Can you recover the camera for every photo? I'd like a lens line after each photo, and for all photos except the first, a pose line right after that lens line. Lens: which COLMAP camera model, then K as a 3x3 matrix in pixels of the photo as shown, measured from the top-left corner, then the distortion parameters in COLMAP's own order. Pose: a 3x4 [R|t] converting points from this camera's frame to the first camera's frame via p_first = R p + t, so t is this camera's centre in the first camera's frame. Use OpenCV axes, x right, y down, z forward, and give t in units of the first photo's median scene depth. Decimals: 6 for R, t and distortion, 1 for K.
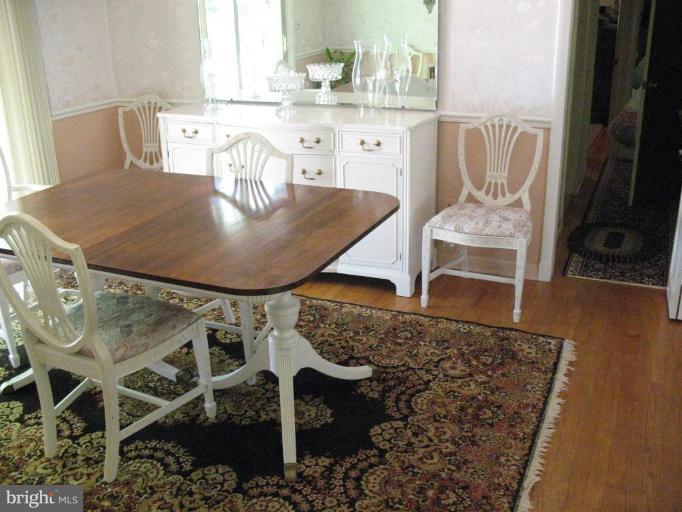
lens RADIAL K [[693.6, 0, 341.0], [0, 693.6, 256.0], [0, 0, 1]] dist [-0.135666, -0.000745]
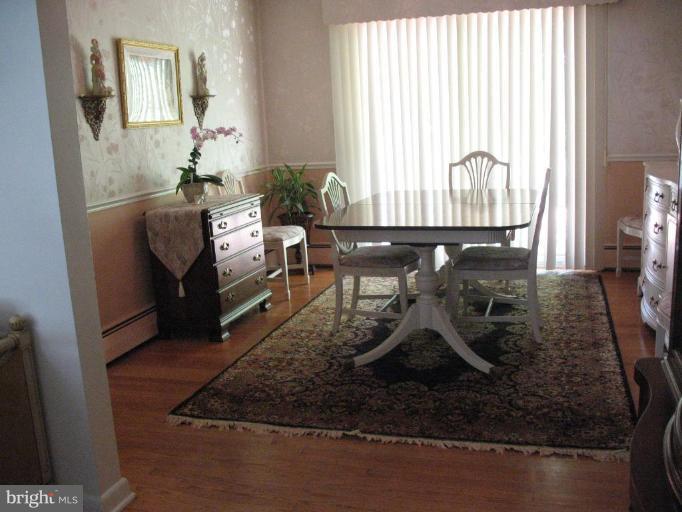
lens RADIAL K [[693.6, 0, 341.0], [0, 693.6, 256.0], [0, 0, 1]] dist [-0.135666, -0.000745]
pose [[0.136322, 0.213329, -0.967423, 1.144864], [-0.322646, 0.932857, 0.160242, -0.118356], [0.936651, 0.290291, 0.195999, 0.530272]]
